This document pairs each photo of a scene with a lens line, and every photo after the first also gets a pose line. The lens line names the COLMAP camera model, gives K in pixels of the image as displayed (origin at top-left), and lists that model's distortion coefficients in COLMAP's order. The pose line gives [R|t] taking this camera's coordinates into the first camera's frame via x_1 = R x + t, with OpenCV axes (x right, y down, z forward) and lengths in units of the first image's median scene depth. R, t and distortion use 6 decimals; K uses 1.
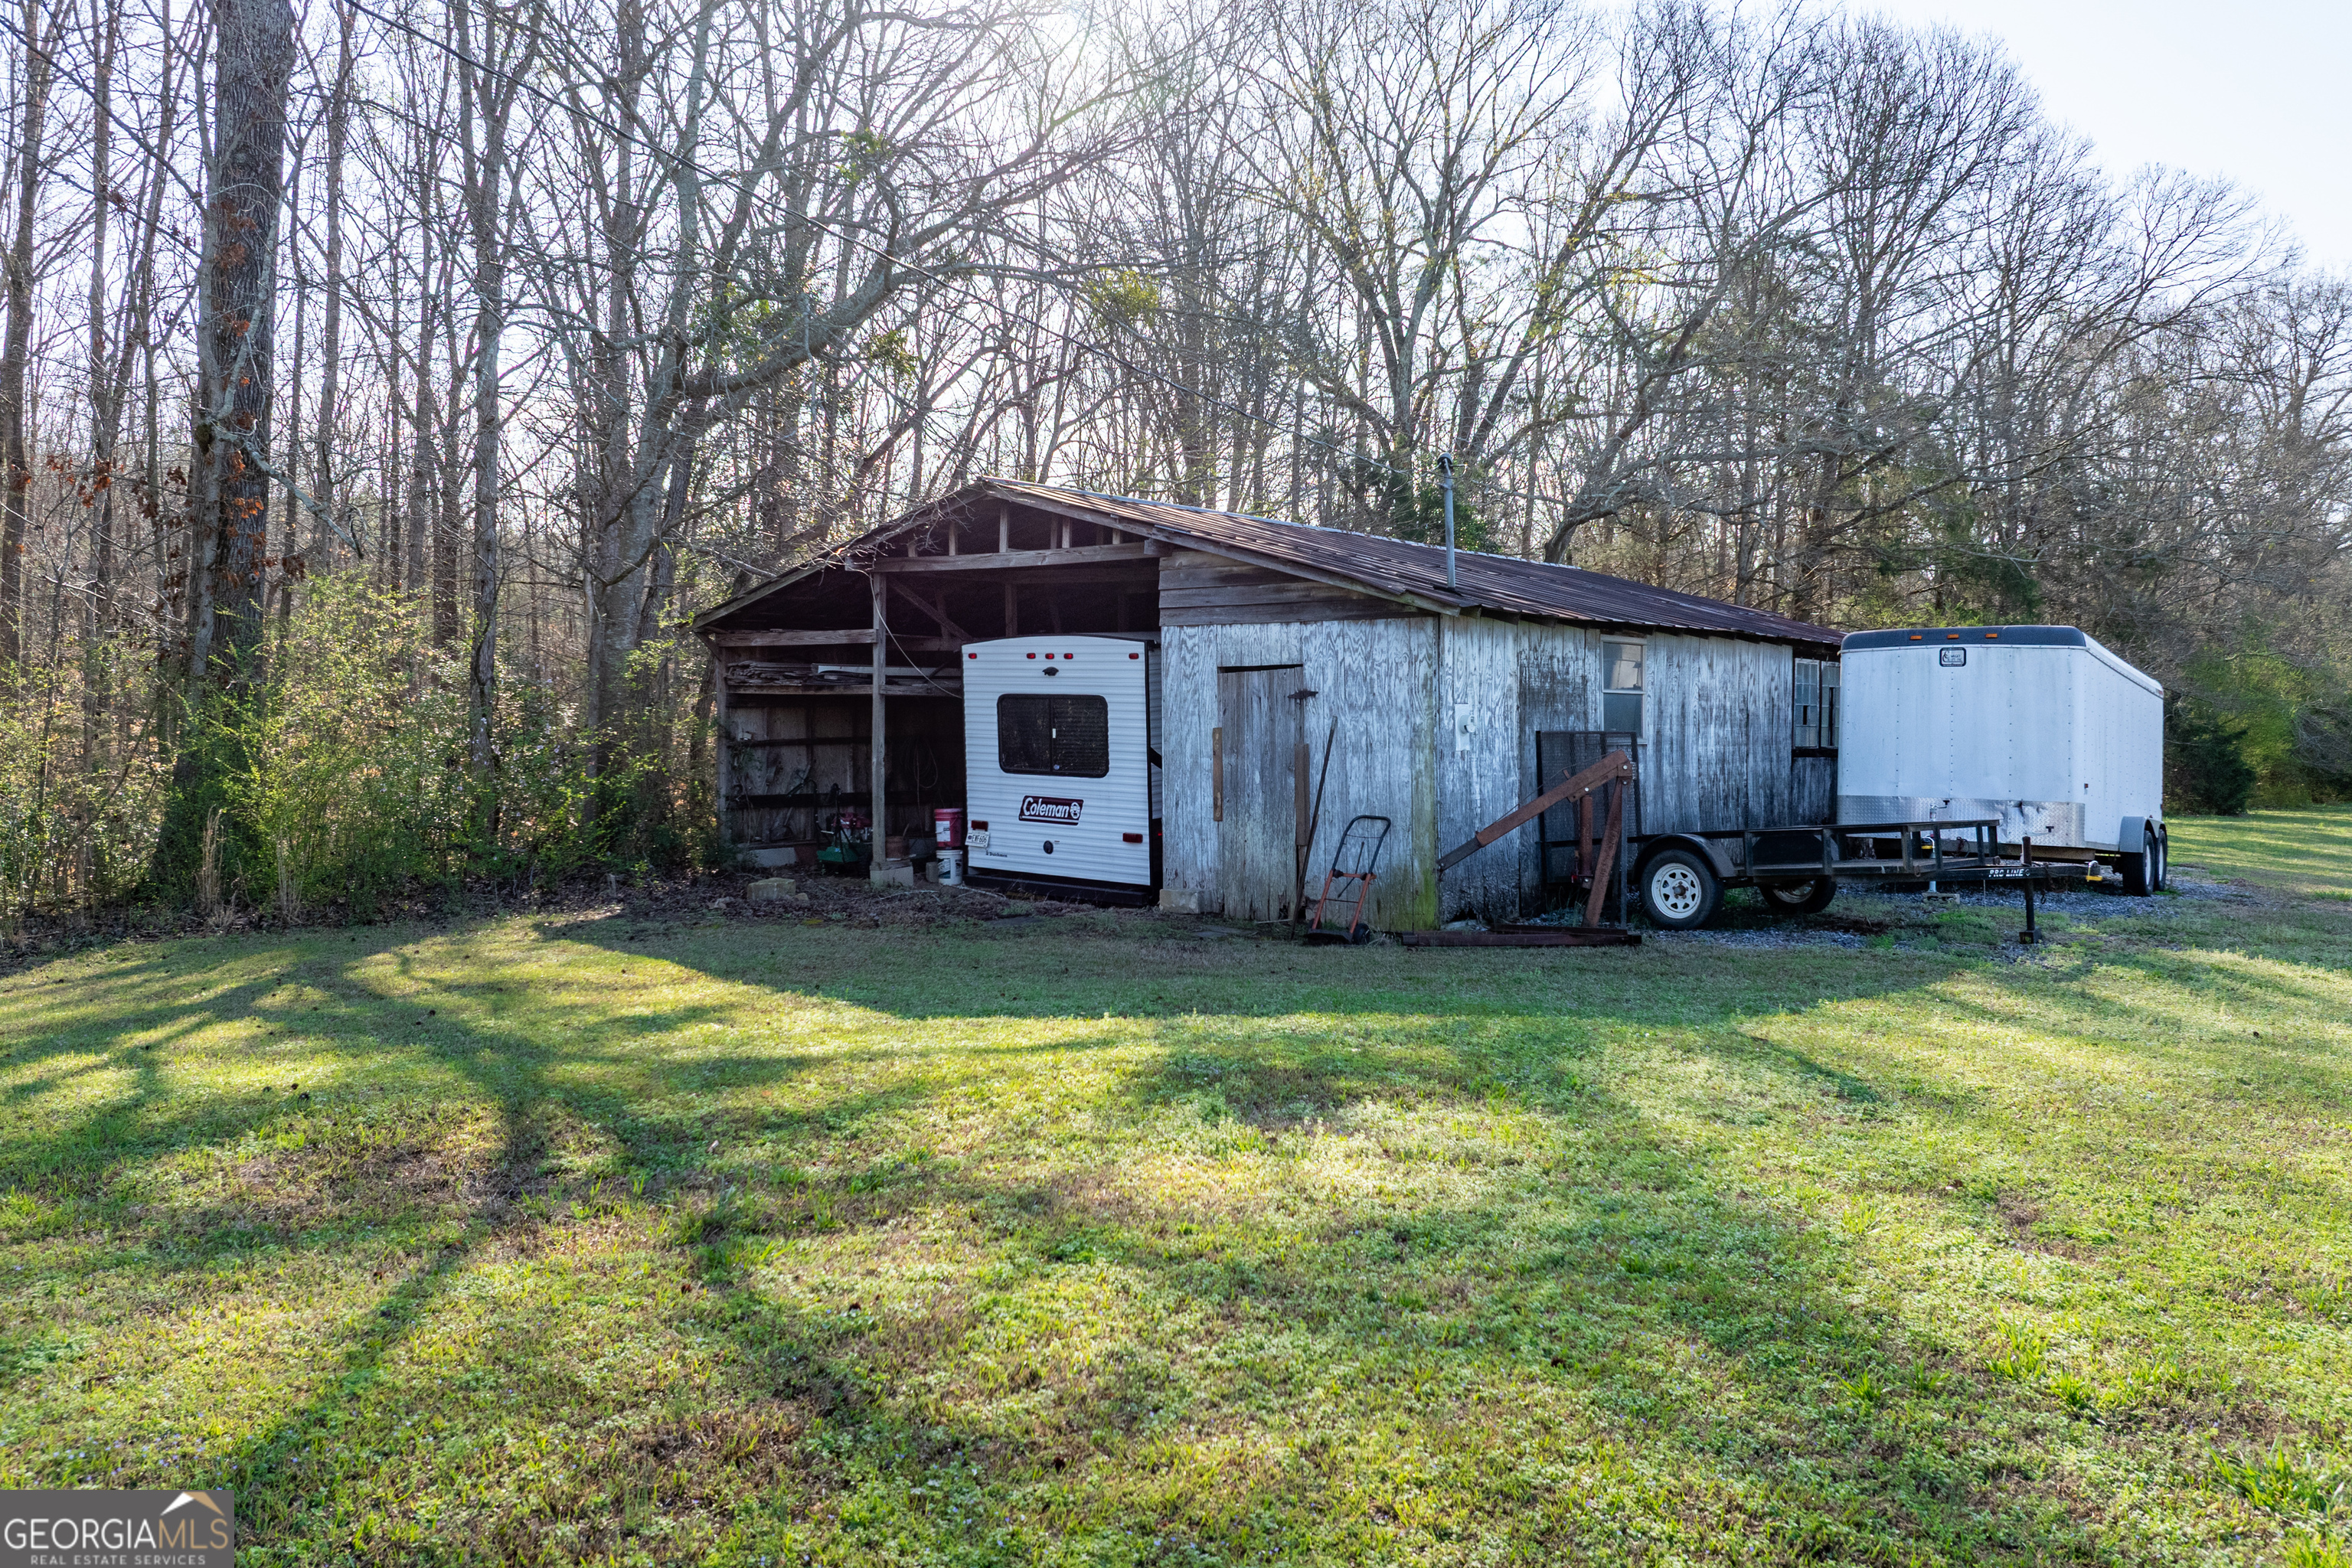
lens RADIAL K [[1647.0, 0, 1172.1], [0, 1647.0, 778.1], [0, 0, 1]] dist [-0.025436, -0.000936]
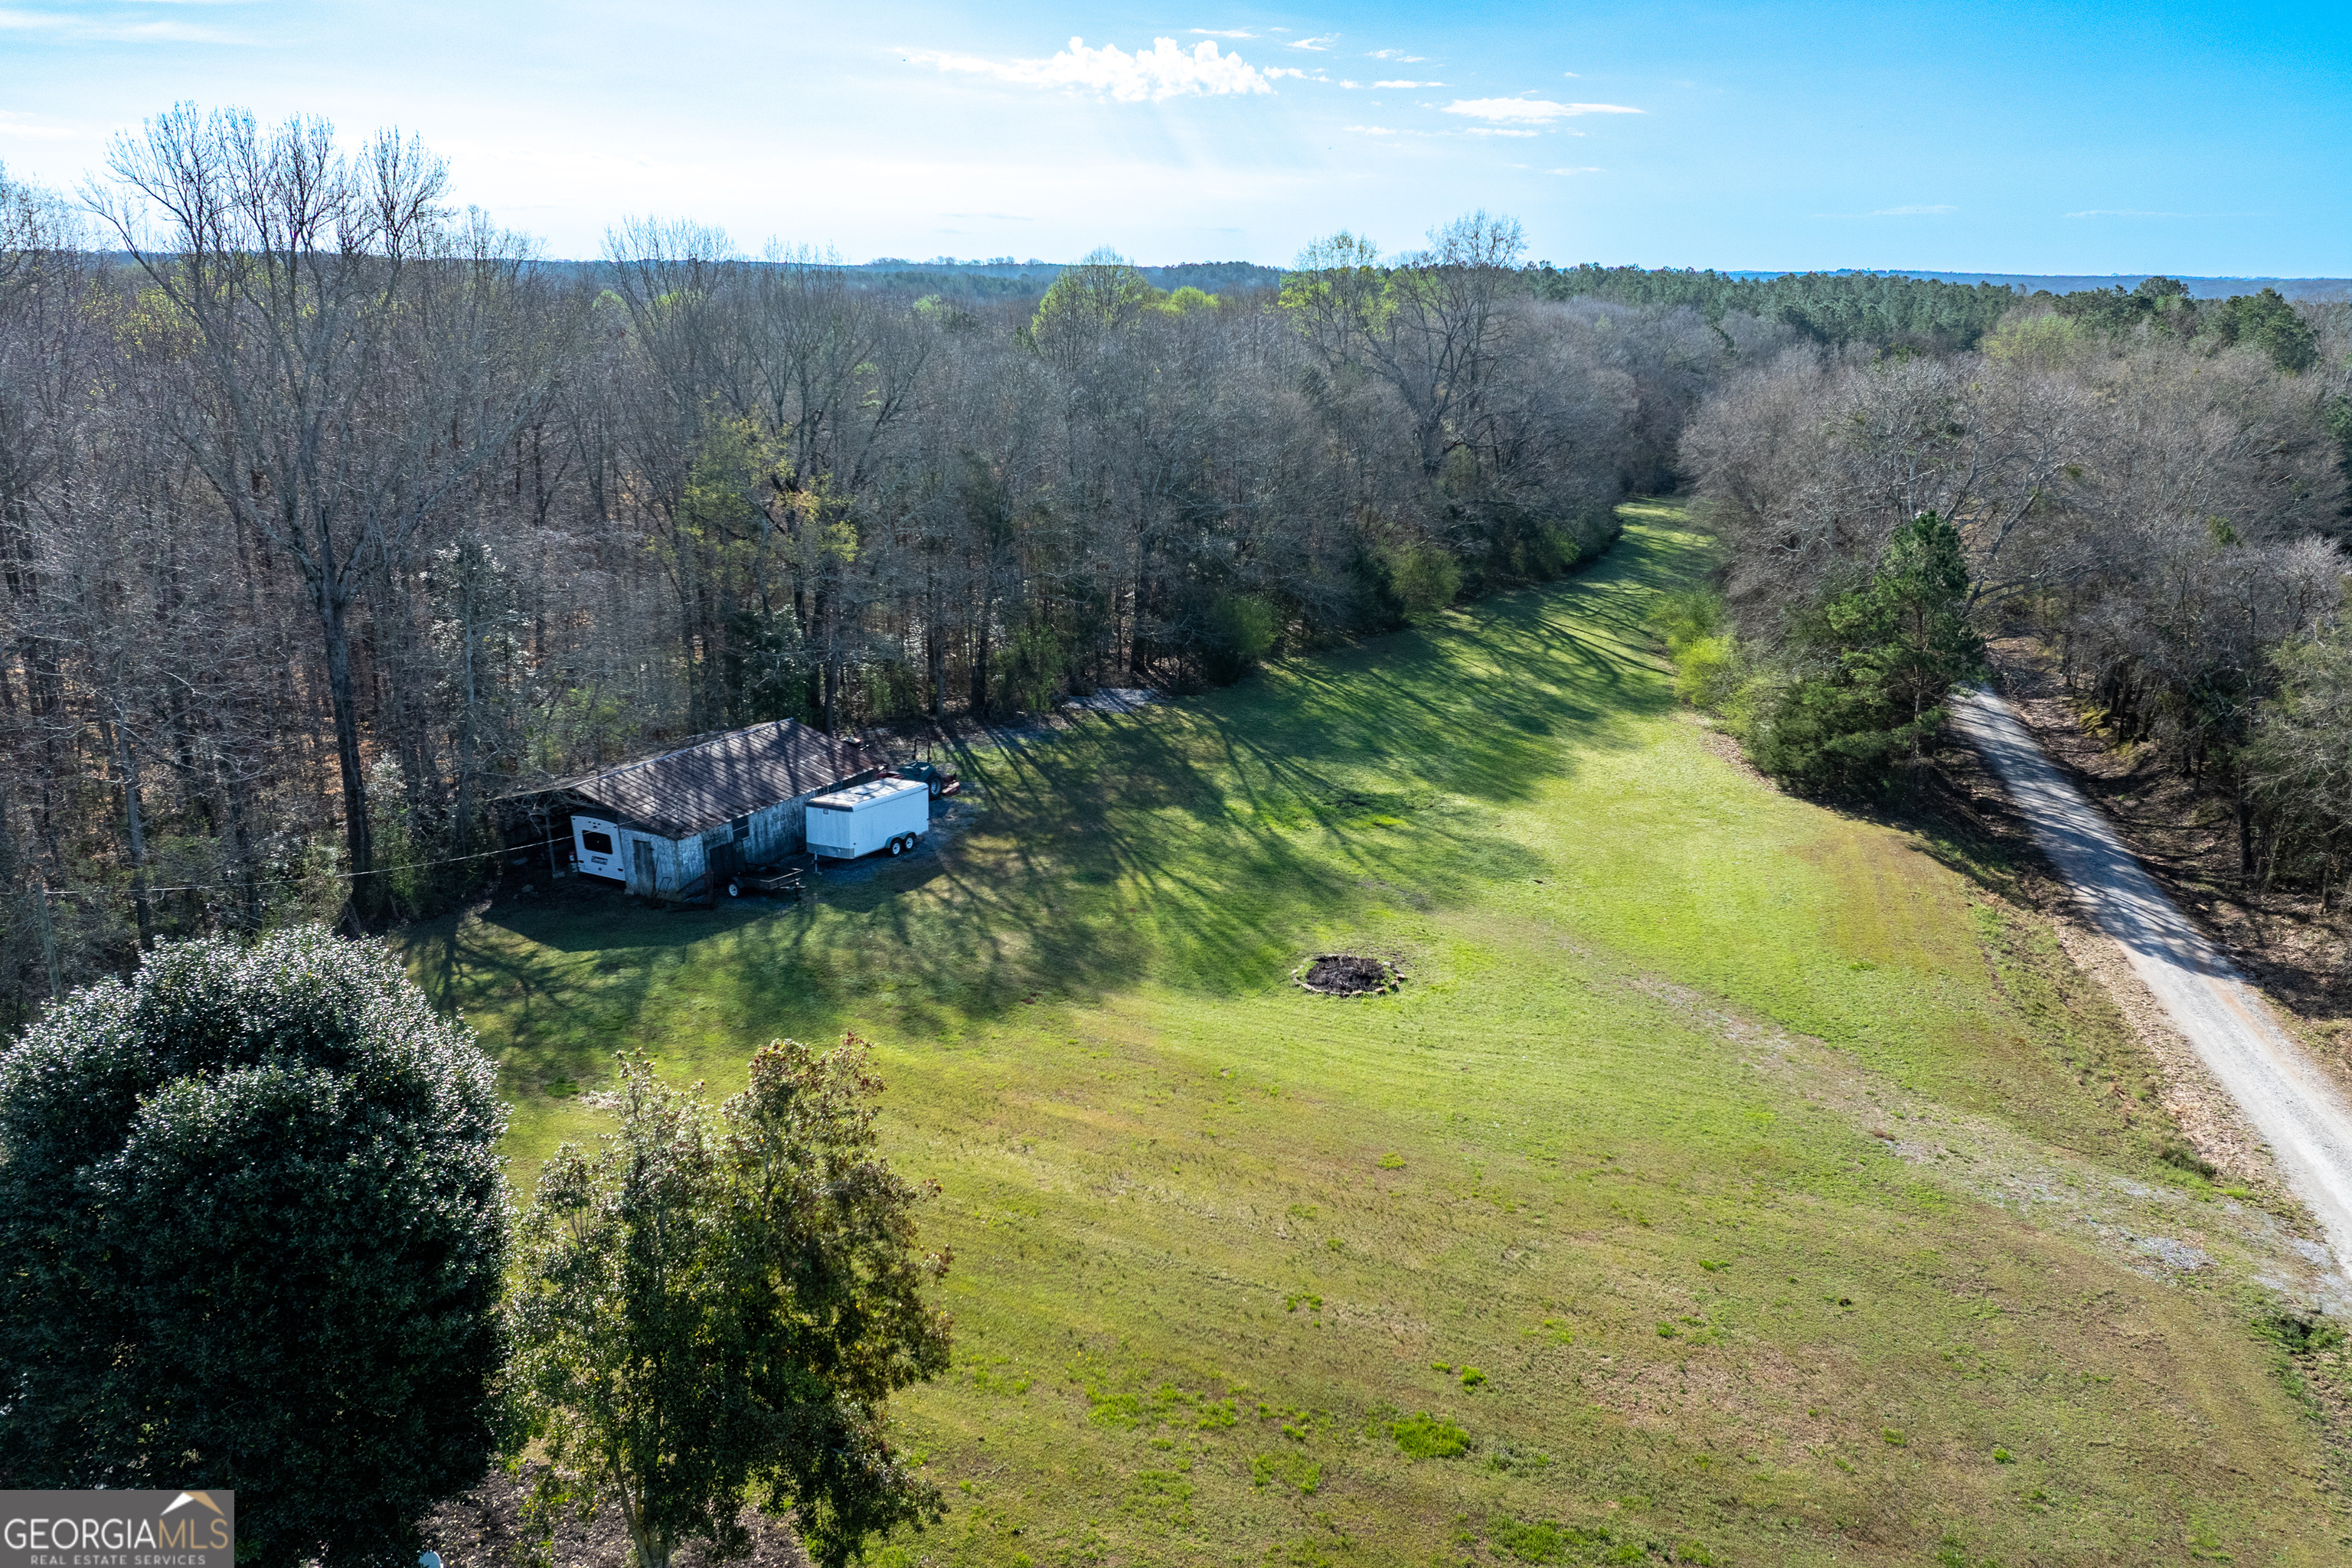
lens RADIAL K [[1647.0, 0, 1183.3], [0, 1647.0, 777.3], [0, 0, 1]] dist [-0.025436, -0.000936]
pose [[0.979573, -0.065581, 0.190093, 0.645059], [0.017290, 0.969292, 0.245303, -1.279389], [-0.200343, -0.237005, 0.950627, -3.402922]]
